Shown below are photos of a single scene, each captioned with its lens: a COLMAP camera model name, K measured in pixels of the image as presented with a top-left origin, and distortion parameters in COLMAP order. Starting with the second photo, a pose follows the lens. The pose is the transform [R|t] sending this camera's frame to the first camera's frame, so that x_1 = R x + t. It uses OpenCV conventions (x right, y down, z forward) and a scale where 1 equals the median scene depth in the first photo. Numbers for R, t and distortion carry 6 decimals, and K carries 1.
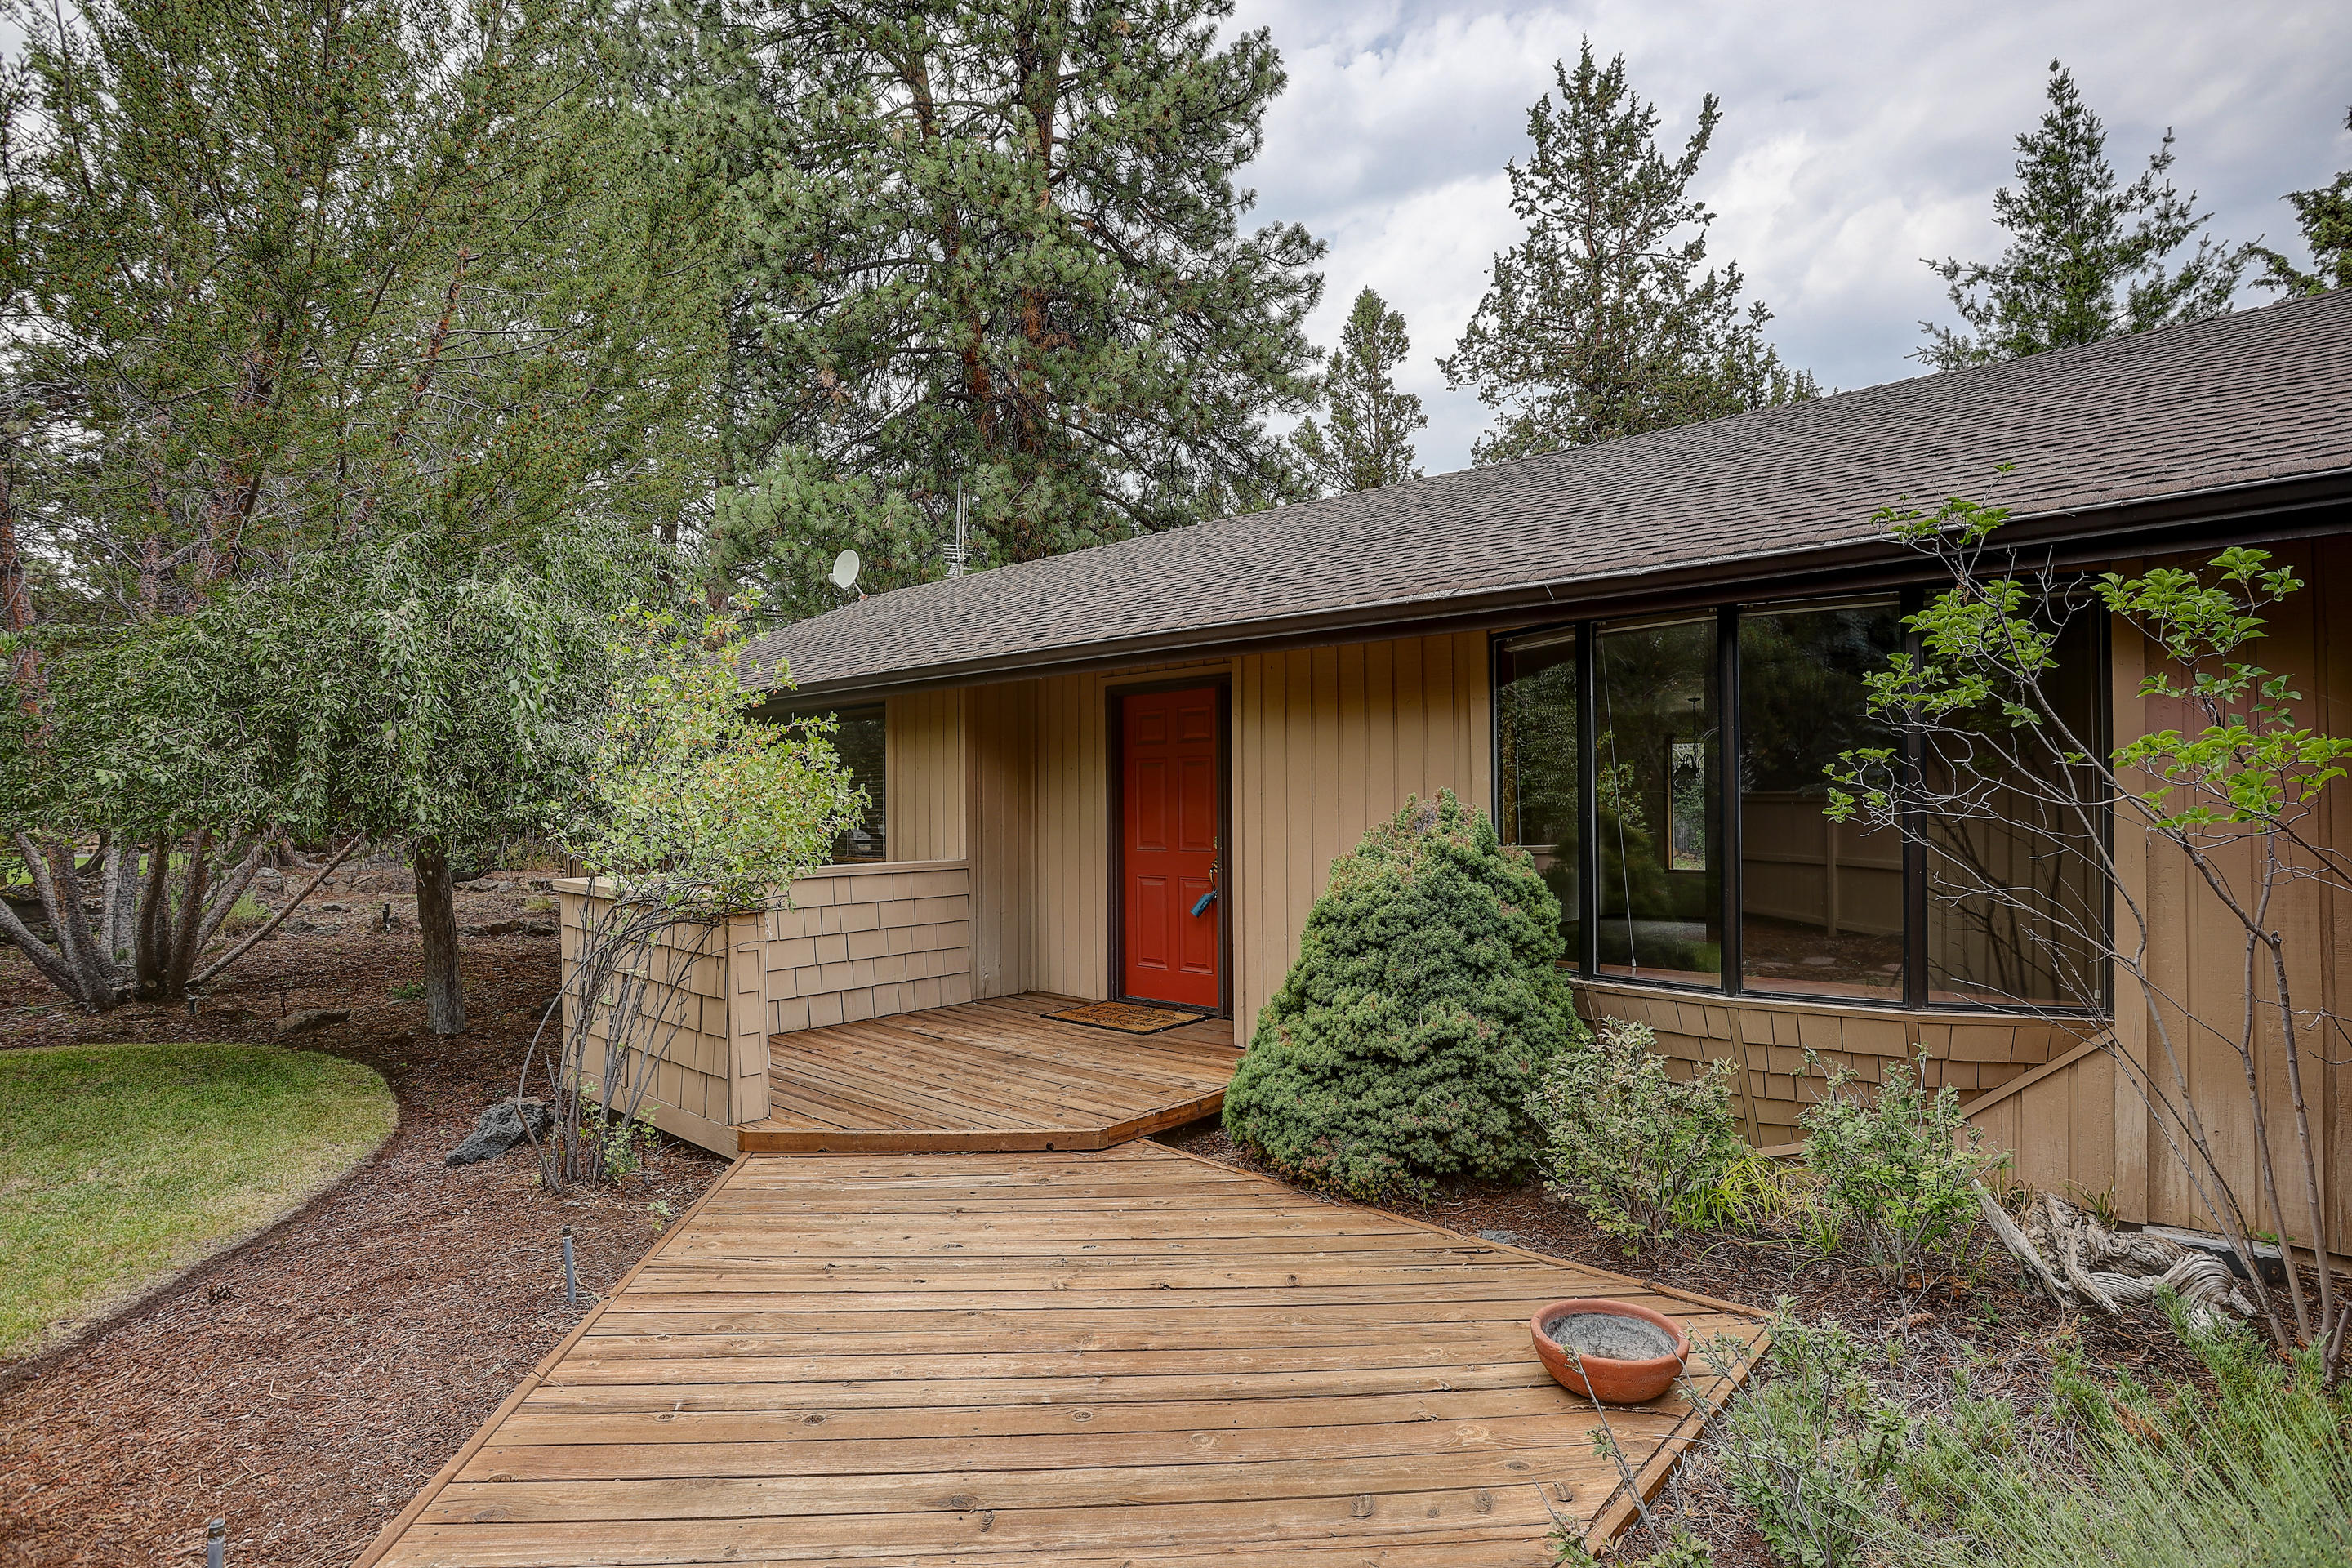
lens RADIAL K [[1140.8, 0, 1200.8], [0, 1140.8, 777.7], [0, 0, 1]] dist [-0.043330, 0.000264]
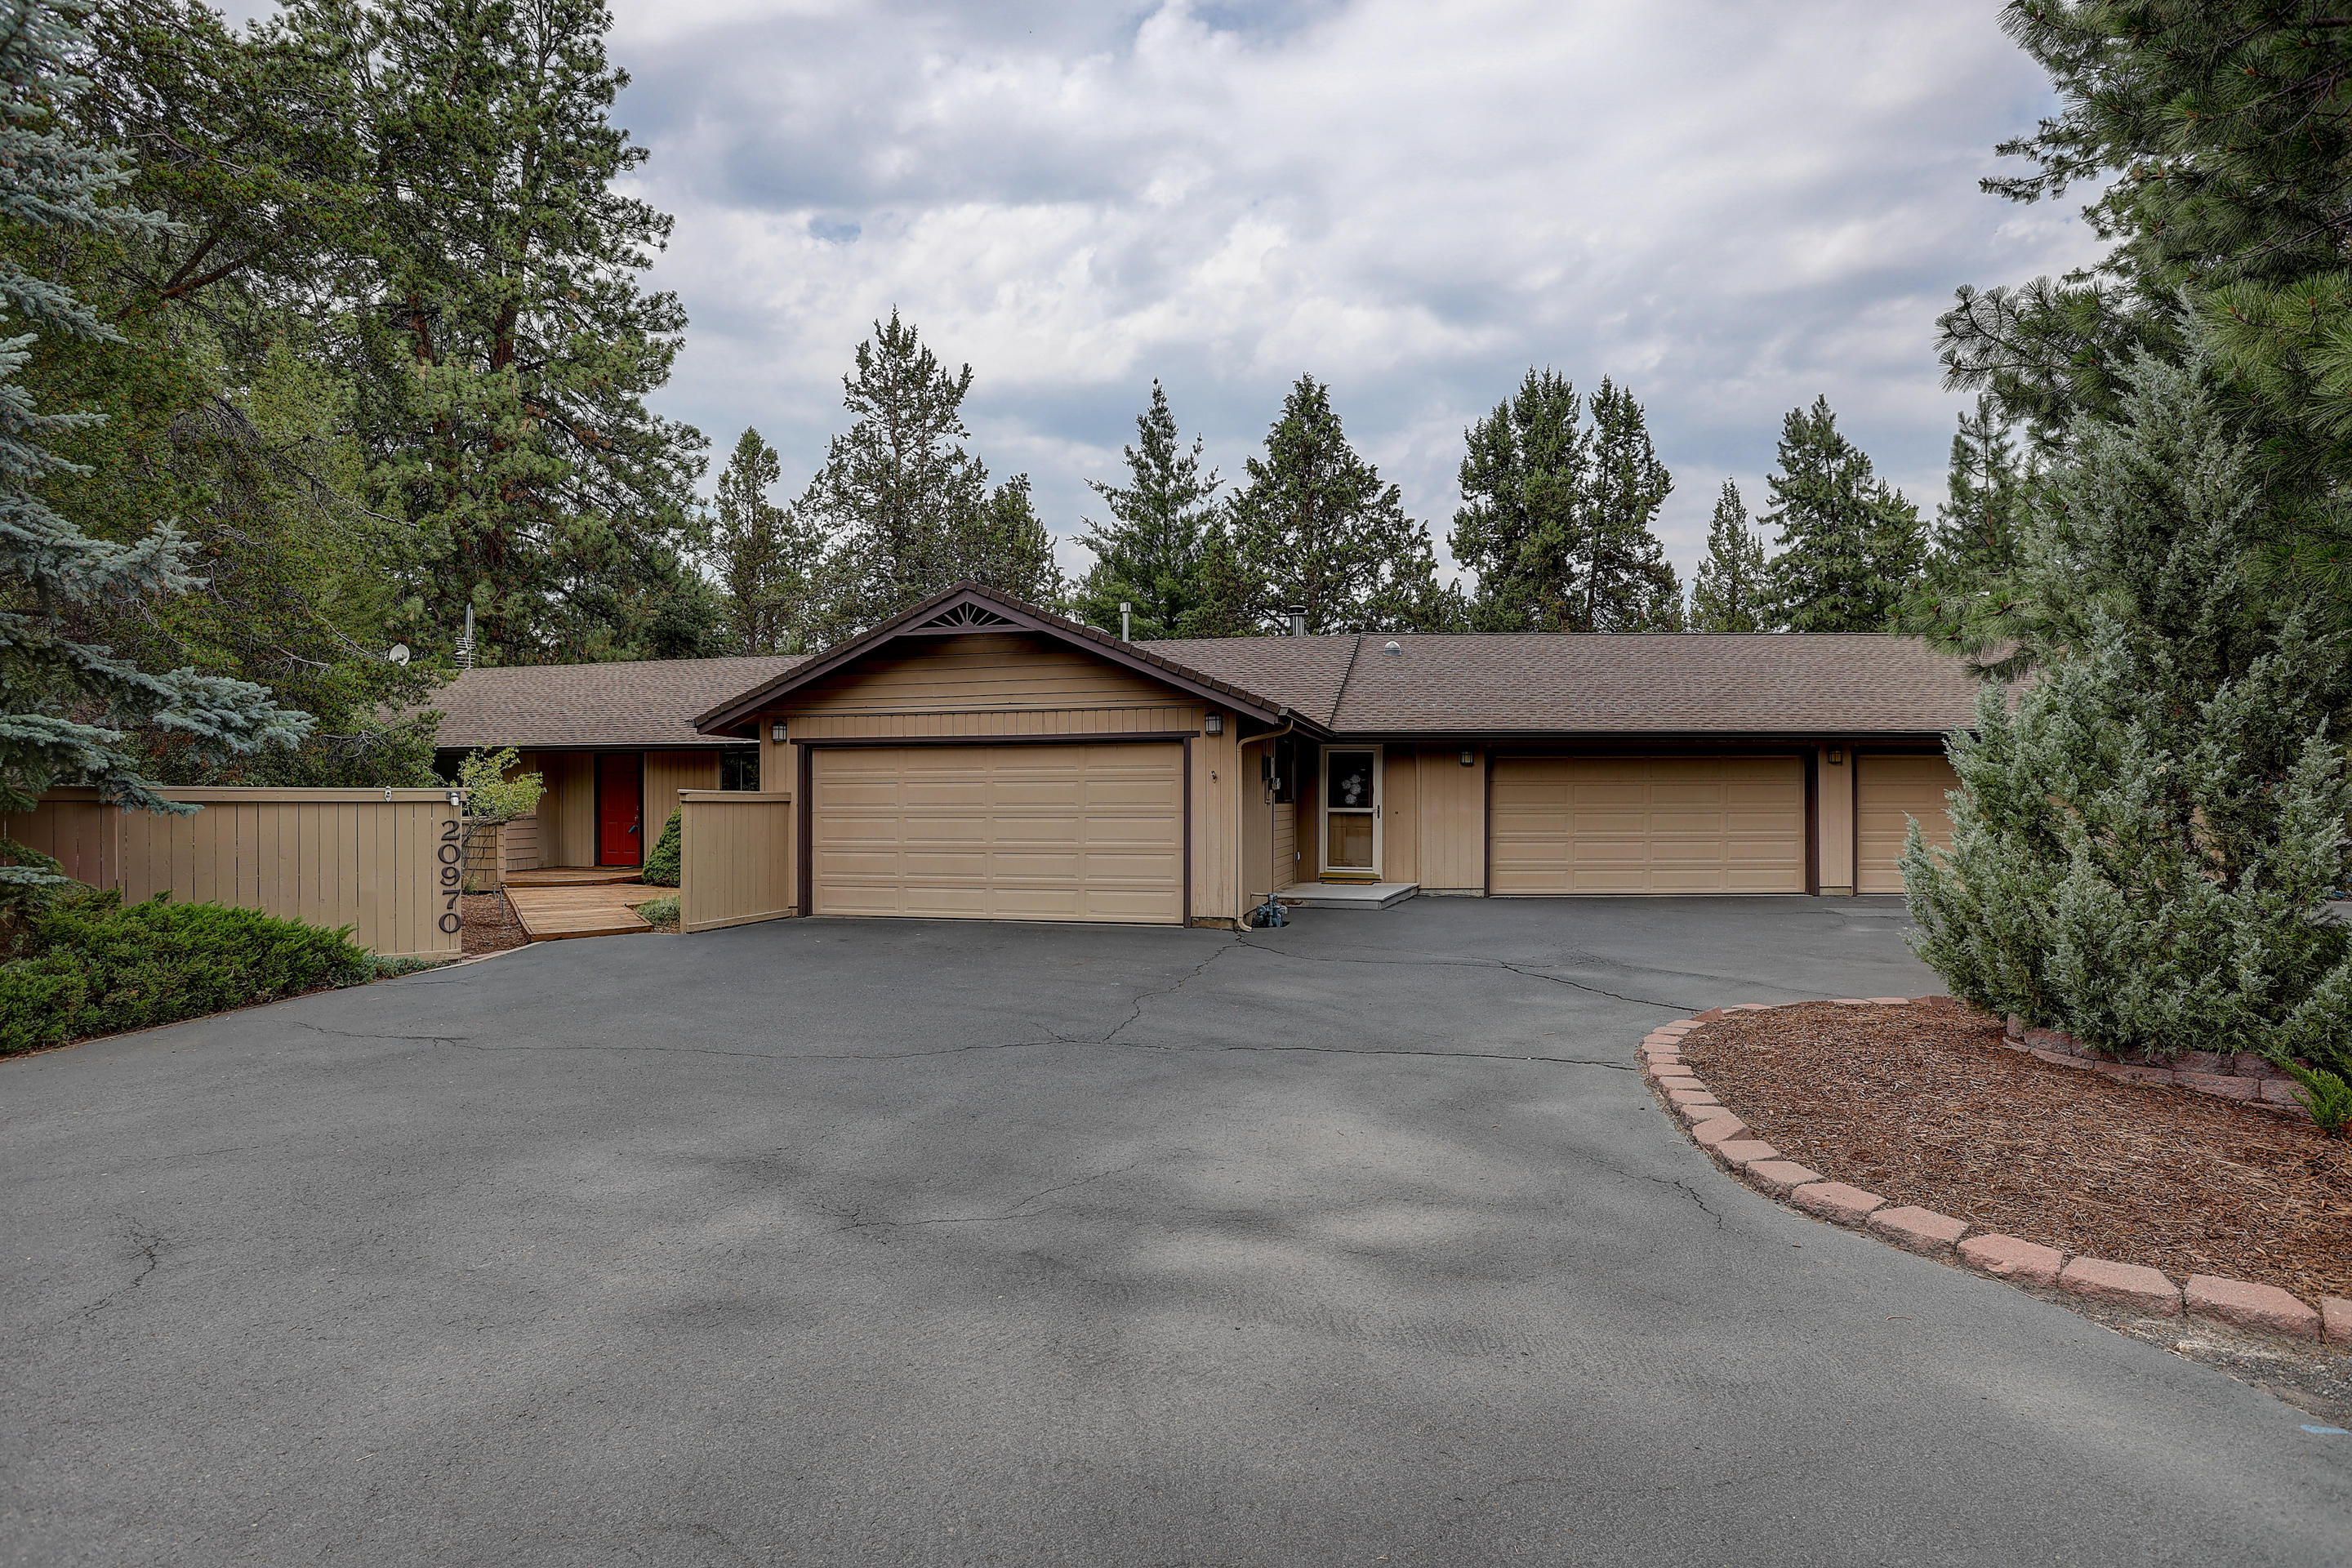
lens RADIAL K [[1140.8, 0, 1162.7], [0, 1140.8, 777.1], [0, 0, 1]] dist [-0.043330, 0.000264]
pose [[0.893463, 0.012021, 0.448976, -0.025476], [-0.014585, 0.999891, 0.002252, -0.014664], [-0.448900, -0.008561, 0.893541, -0.659634]]
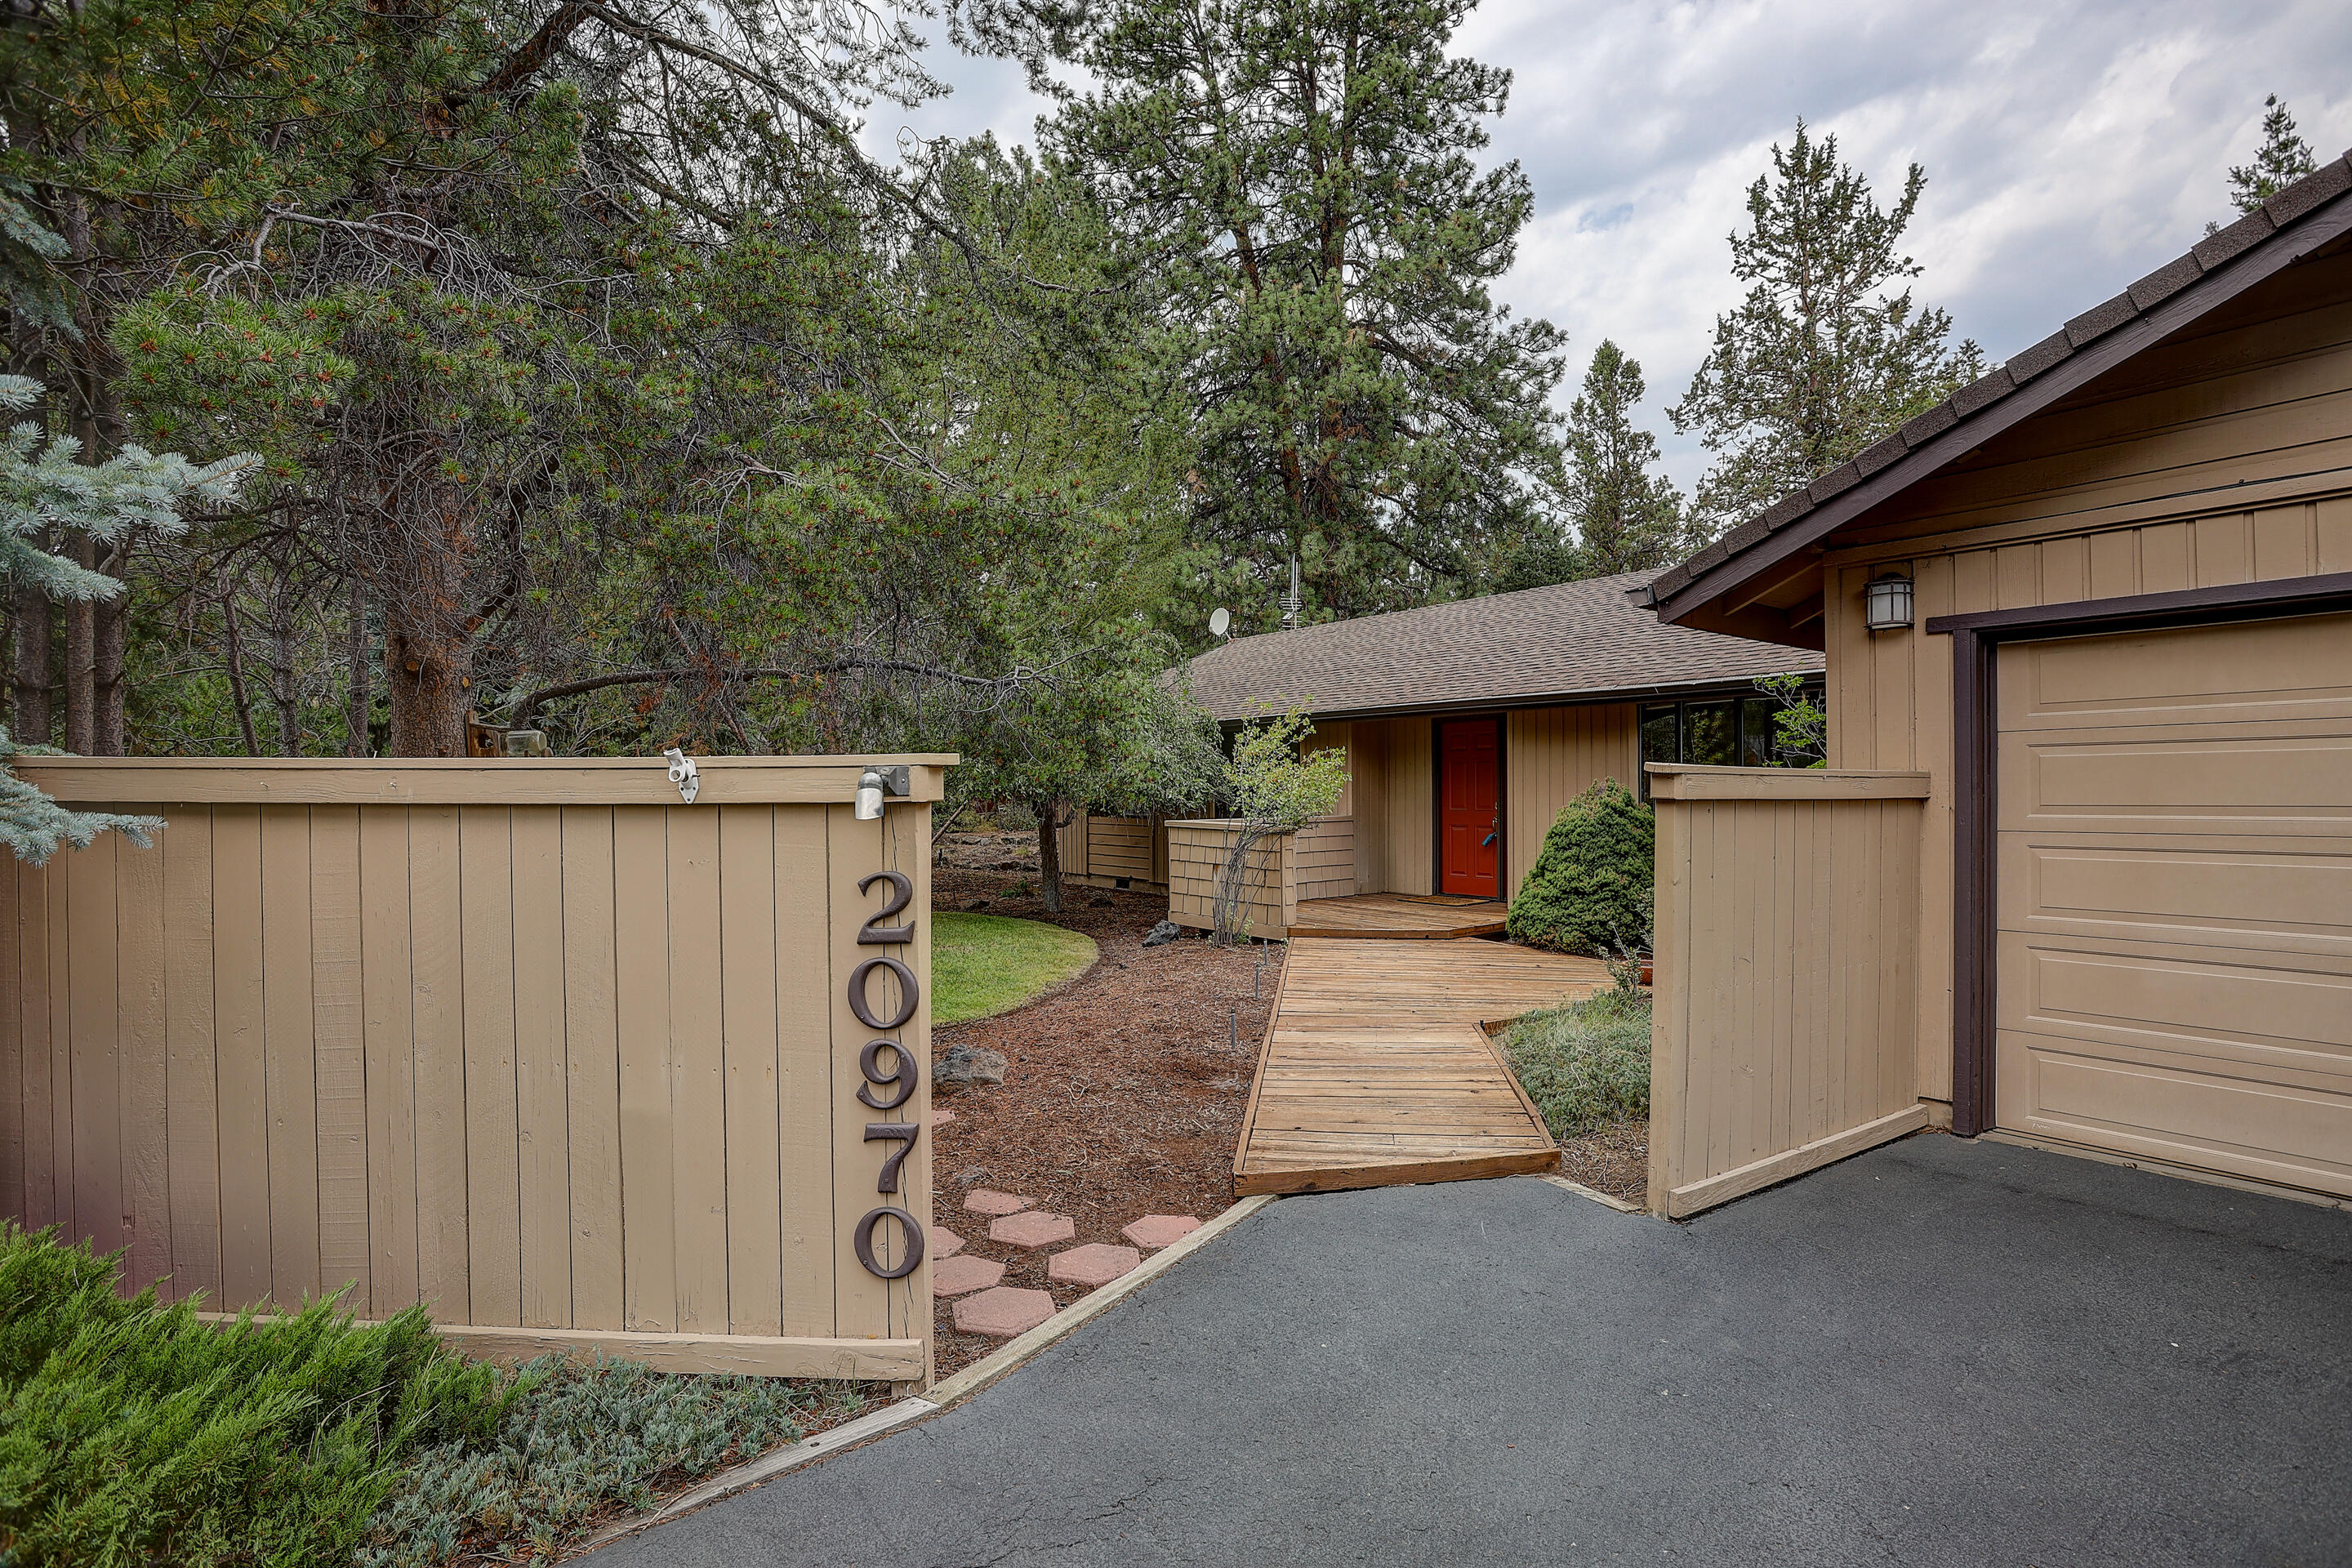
lens RADIAL K [[1111.0, 0, 1227.4], [0, 1111.0, 772.2], [0, 0, 1]] dist [-0.039267, 0.001619]
pose [[0.981013, 0.000910, -0.193941, -0.019181], [0.000942, 0.999955, 0.009456, -0.004165], [0.193941, -0.009459, 0.980968, -0.245580]]
